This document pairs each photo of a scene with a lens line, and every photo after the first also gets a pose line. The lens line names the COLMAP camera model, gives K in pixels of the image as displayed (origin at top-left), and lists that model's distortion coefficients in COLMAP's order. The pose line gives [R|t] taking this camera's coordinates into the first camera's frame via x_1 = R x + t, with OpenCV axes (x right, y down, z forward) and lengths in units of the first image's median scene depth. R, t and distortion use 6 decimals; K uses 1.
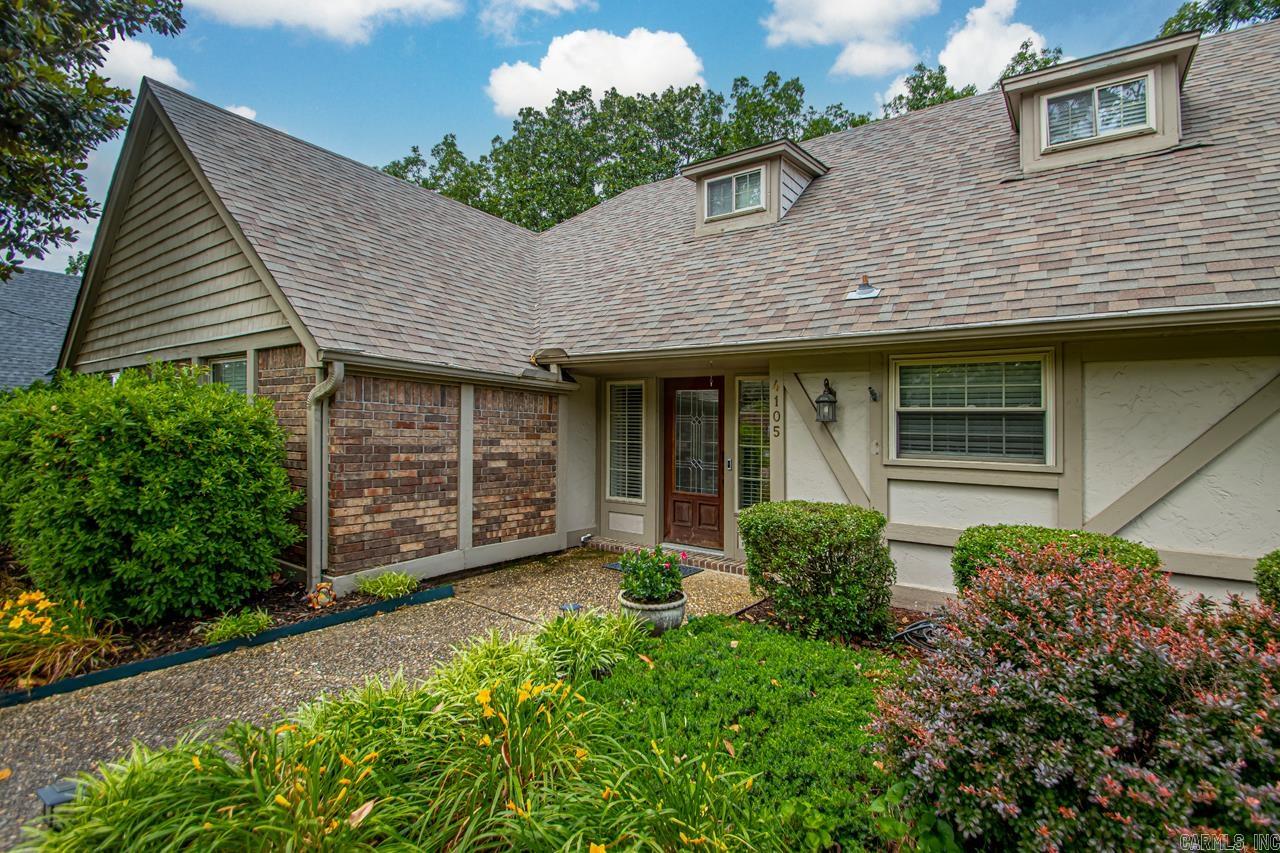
lens RADIAL K [[598.5, 0, 644.3], [0, 598.5, 422.3], [0, 0, 1]] dist [0.003831, -0.004531]
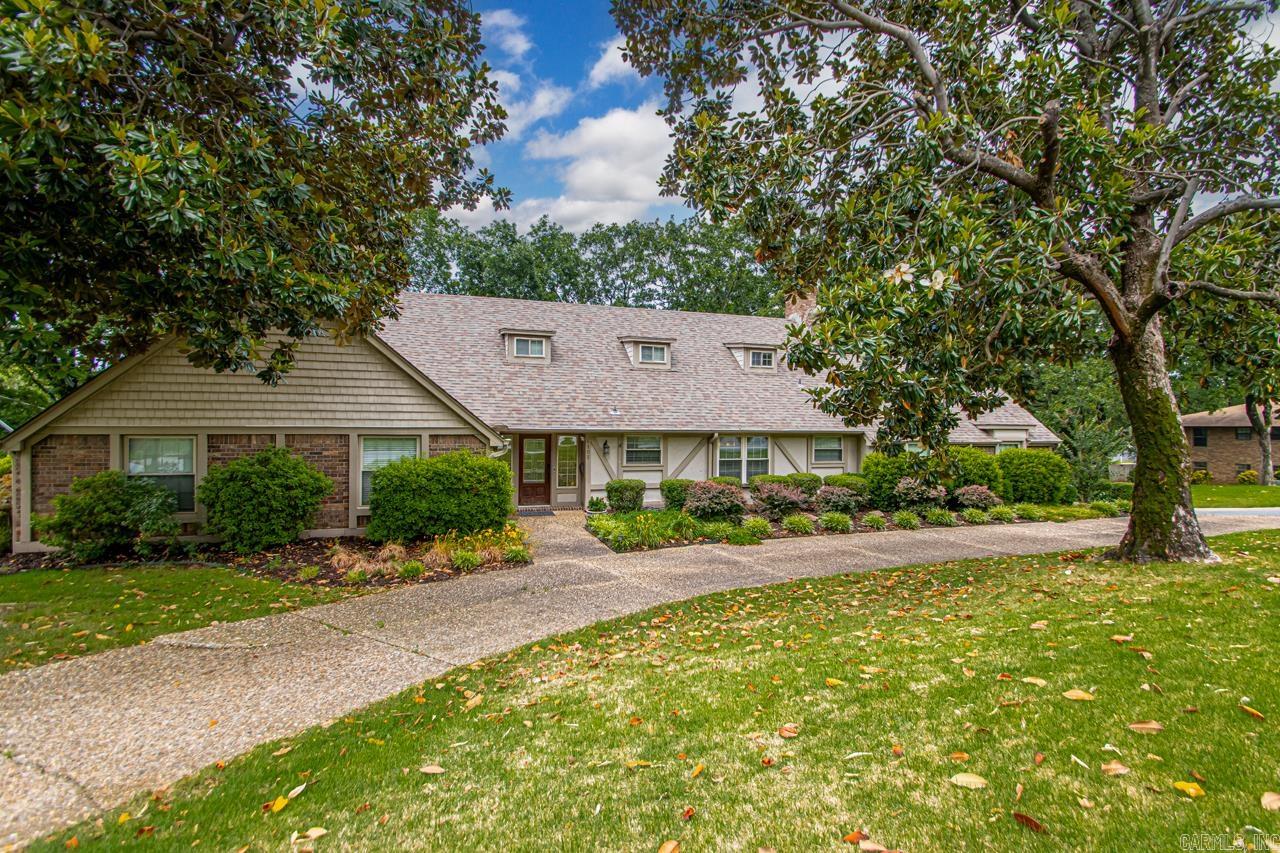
lens RADIAL K [[598.5, 0, 644.3], [0, 598.5, 422.3], [0, 0, 1]] dist [0.003831, -0.004531]
pose [[0.597681, -0.016158, 0.801571, -2.030874], [-0.007571, 0.999639, 0.025796, -0.242499], [-0.801699, -0.021486, 0.597342, -0.987774]]
